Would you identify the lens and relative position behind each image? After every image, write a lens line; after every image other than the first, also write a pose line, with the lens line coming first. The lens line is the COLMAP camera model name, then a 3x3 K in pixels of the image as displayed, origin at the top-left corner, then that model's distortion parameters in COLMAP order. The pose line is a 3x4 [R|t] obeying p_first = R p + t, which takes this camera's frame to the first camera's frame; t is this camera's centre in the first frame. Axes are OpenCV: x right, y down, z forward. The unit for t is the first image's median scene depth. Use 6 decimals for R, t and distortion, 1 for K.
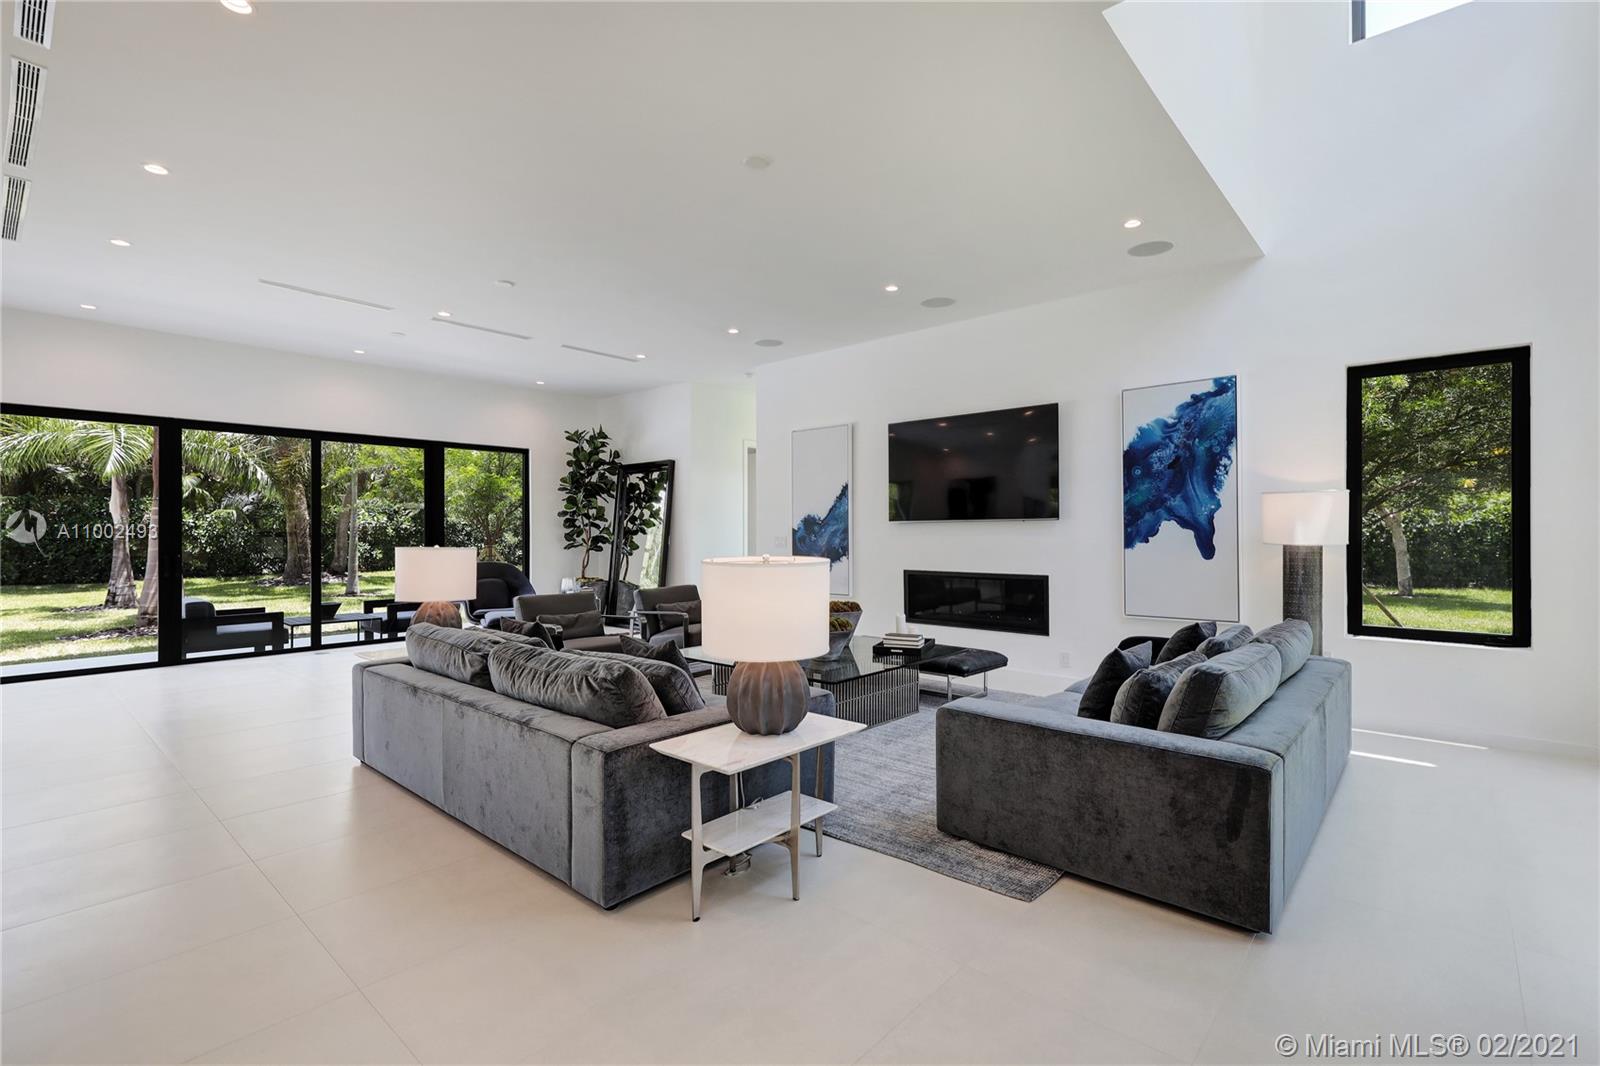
lens RADIAL K [[725.9, 0, 804.2], [0, 725.9, 537.5], [0, 0, 1]] dist [-0.001888, 0.000880]
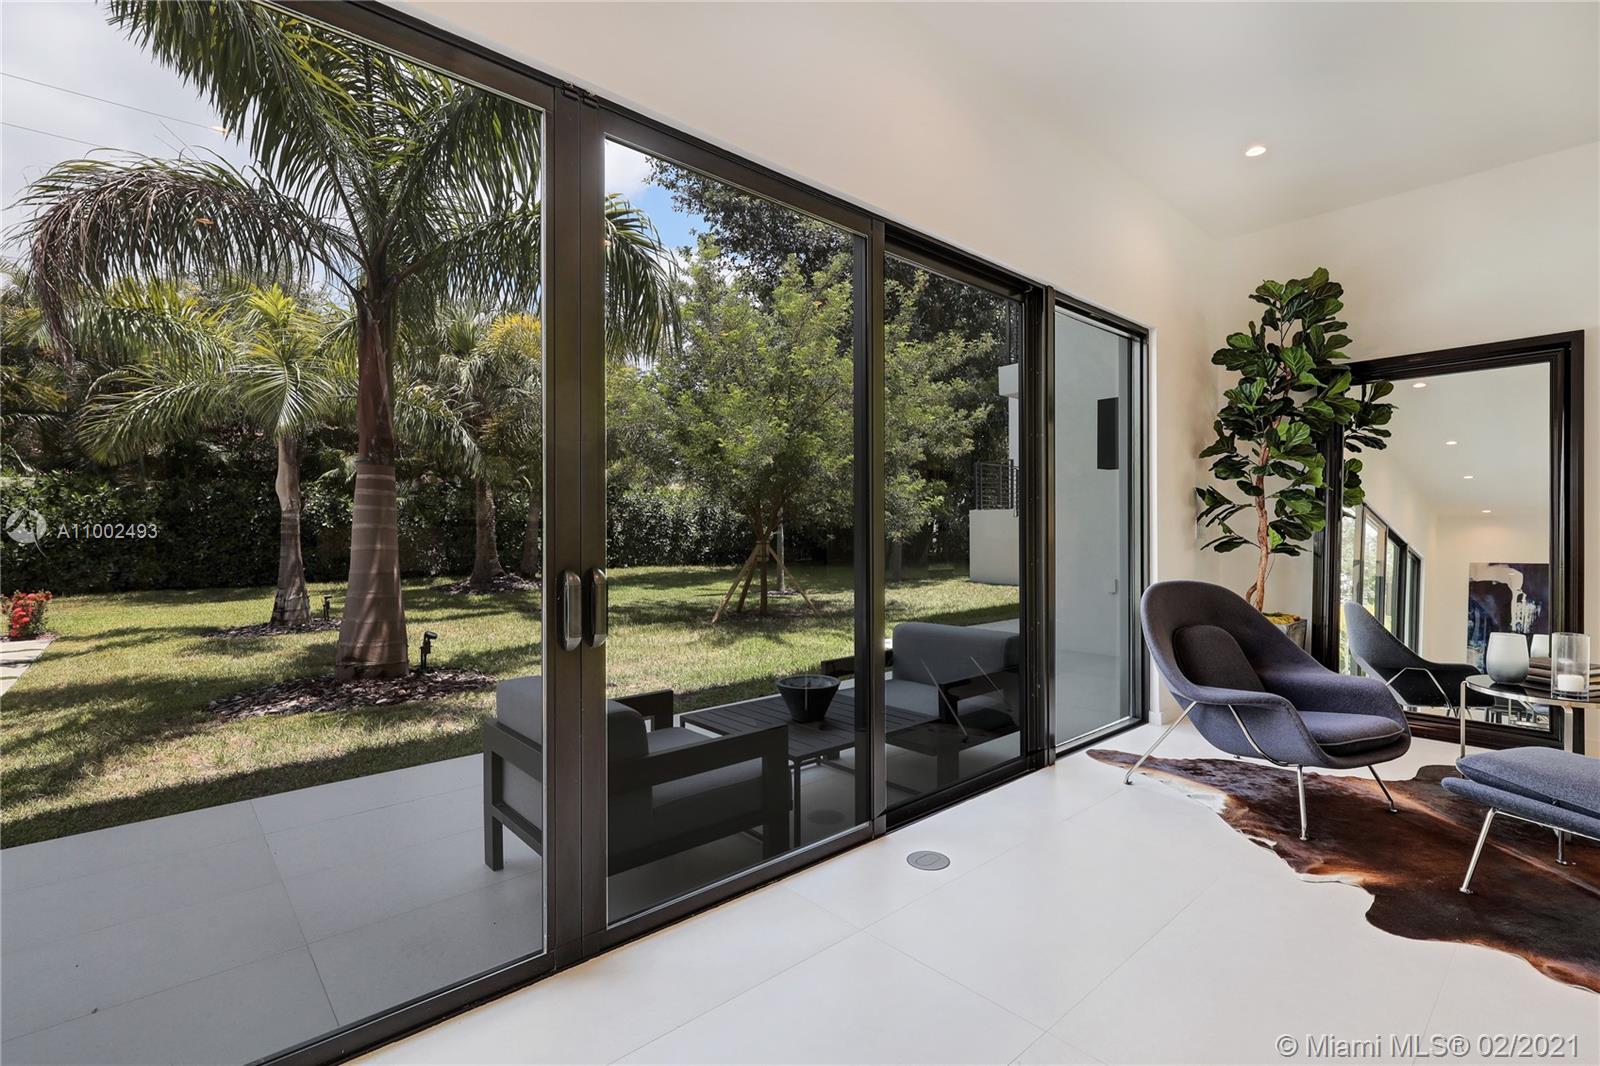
lens RADIAL K [[725.9, 0, 796.2], [0, 725.9, 536.9], [0, 0, 1]] dist [-0.001888, 0.000880]
pose [[0.992876, -0.000373, -0.119150, -0.358369], [0.000824, 0.999993, 0.003735, 0.005229], [0.119148, -0.003807, 0.992869, 0.346166]]
